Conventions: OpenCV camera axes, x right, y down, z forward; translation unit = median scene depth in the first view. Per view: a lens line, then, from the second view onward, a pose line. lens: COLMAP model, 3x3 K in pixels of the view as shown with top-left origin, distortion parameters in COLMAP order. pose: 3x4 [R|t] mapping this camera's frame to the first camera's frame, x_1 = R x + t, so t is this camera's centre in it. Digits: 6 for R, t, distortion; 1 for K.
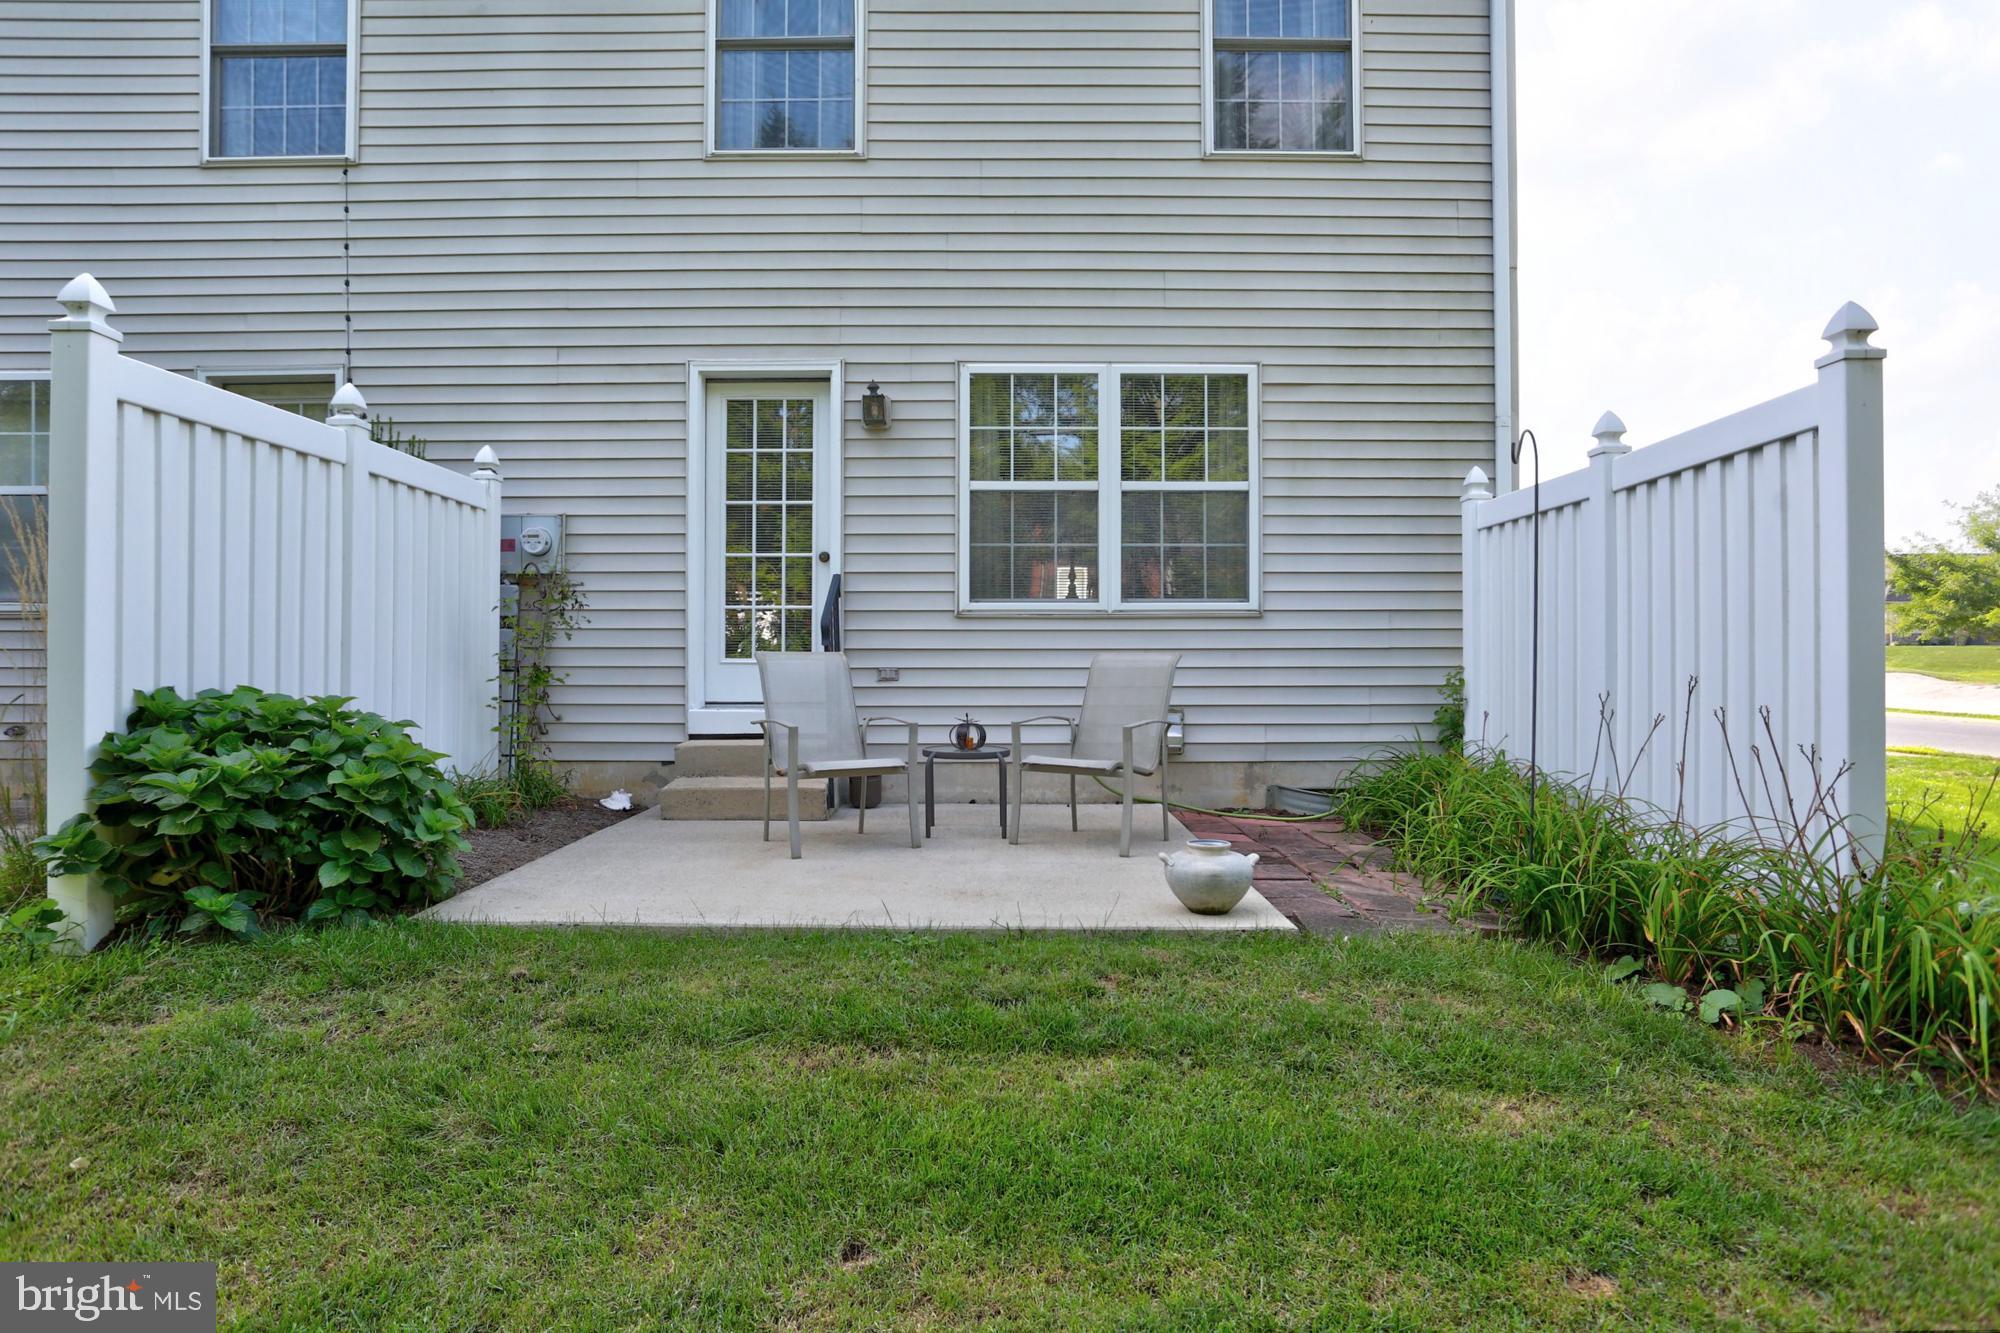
lens RADIAL K [[1134.5, 0, 1000.0], [0, 1134.5, 666.5], [0, 0, 1]] dist [-0.066721, 0.026760]
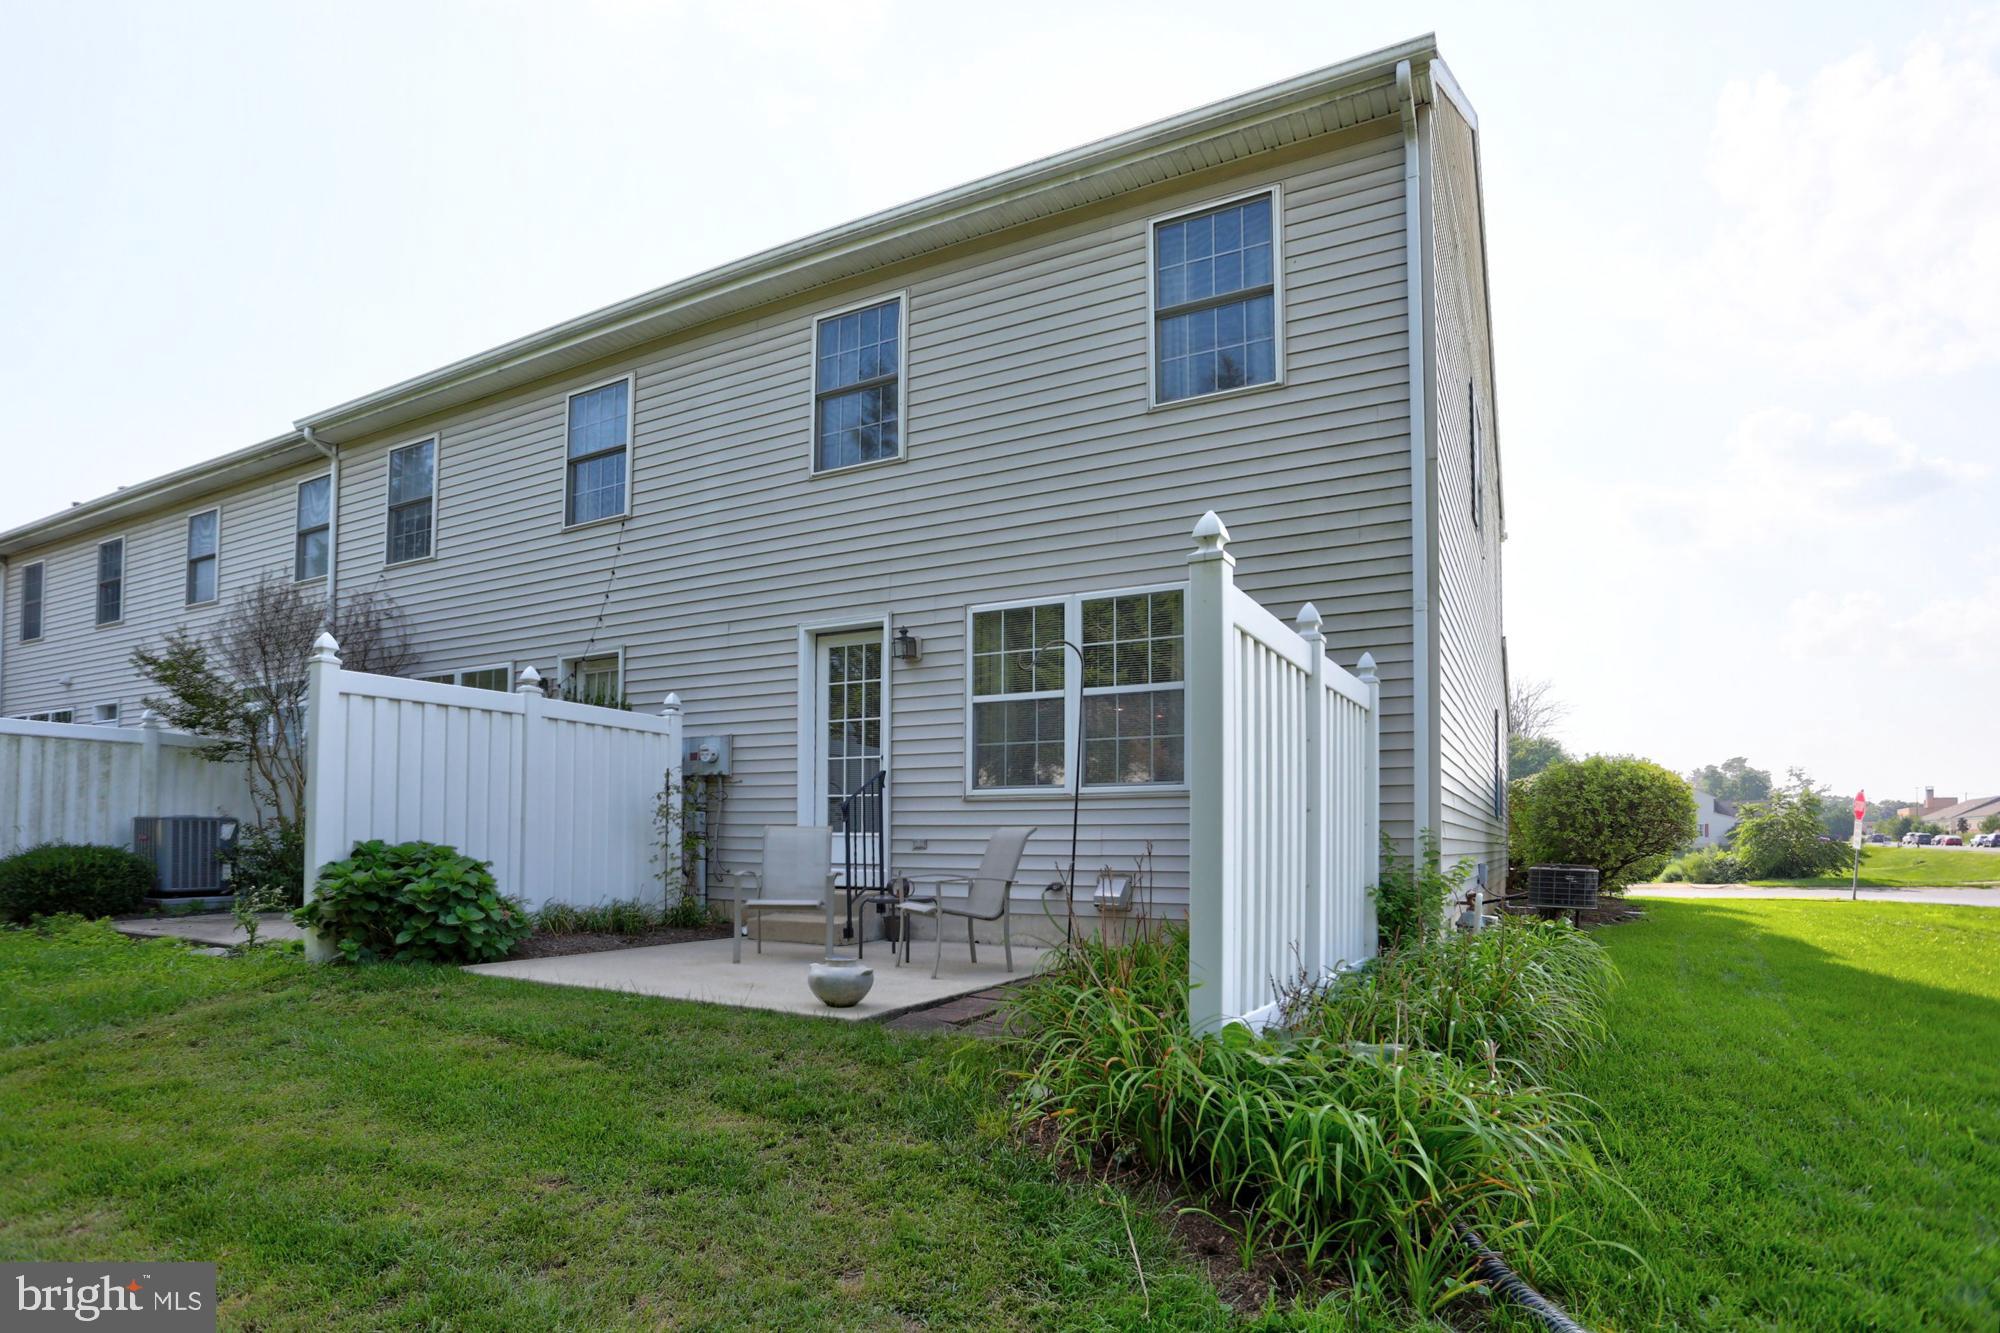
lens RADIAL K [[1040.1, 0, 988.7], [0, 1040.1, 816.4], [0, 0, 1]] dist [-0.045258, 0.001970]
pose [[0.875140, -0.004743, -0.483846, 0.565504], [-0.013079, 0.999355, -0.033452, 0.013352], [0.483693, 0.035604, 0.874513, -0.025820]]
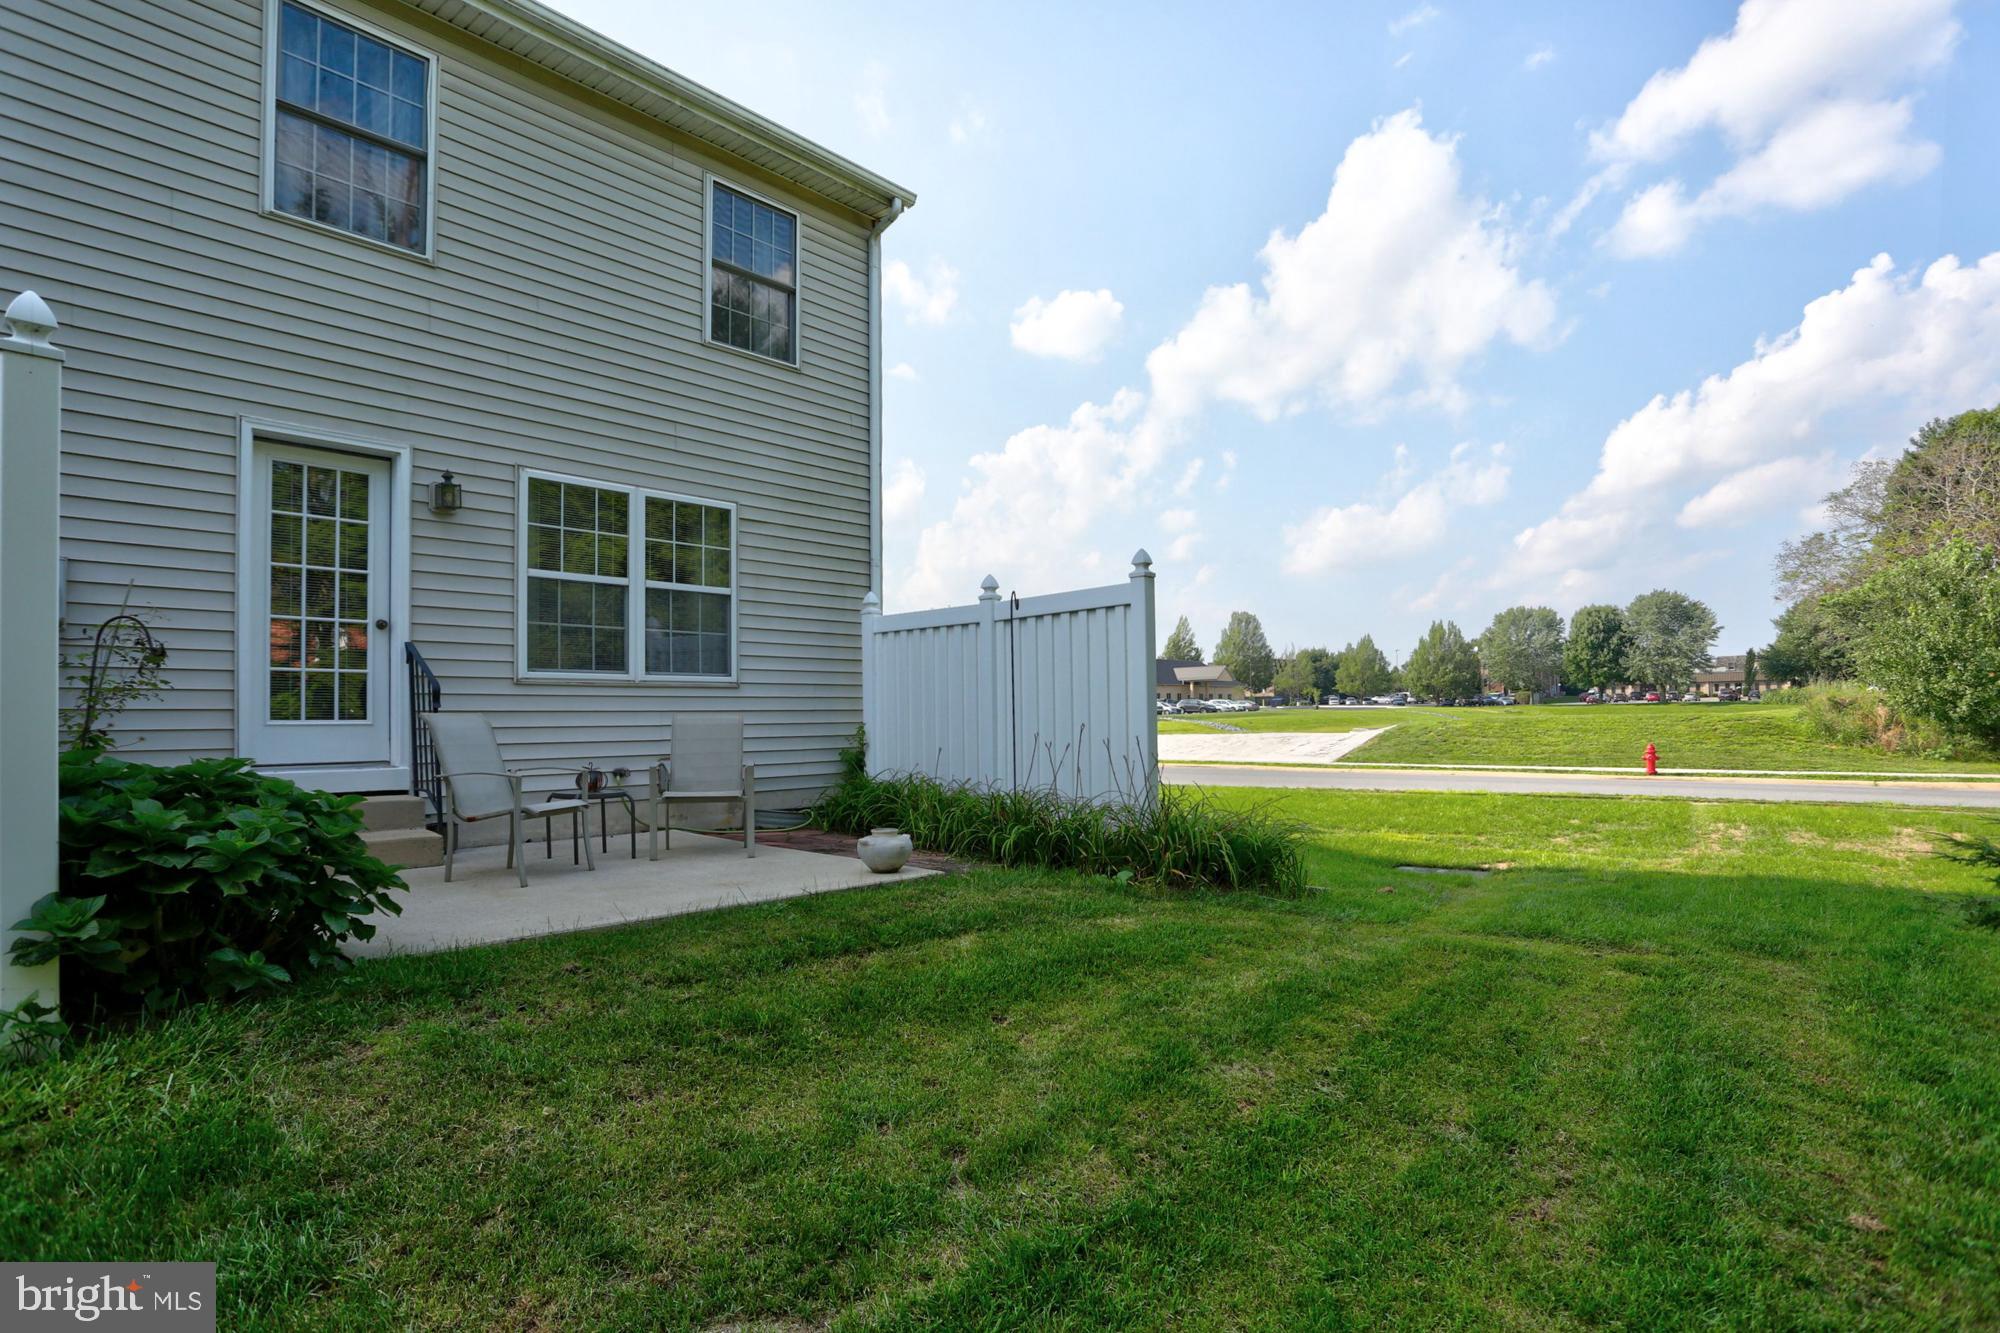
lens RADIAL K [[1036.4, 0, 1000.0], [0, 1036.4, 666.5], [0, 0, 1]] dist [-0.000141, 0.000270]
pose [[0.671886, 0.030545, 0.740025, -0.491721], [0.014161, 0.998437, -0.054069, 0.003185], [-0.740519, 0.046807, 0.670403, -0.079744]]
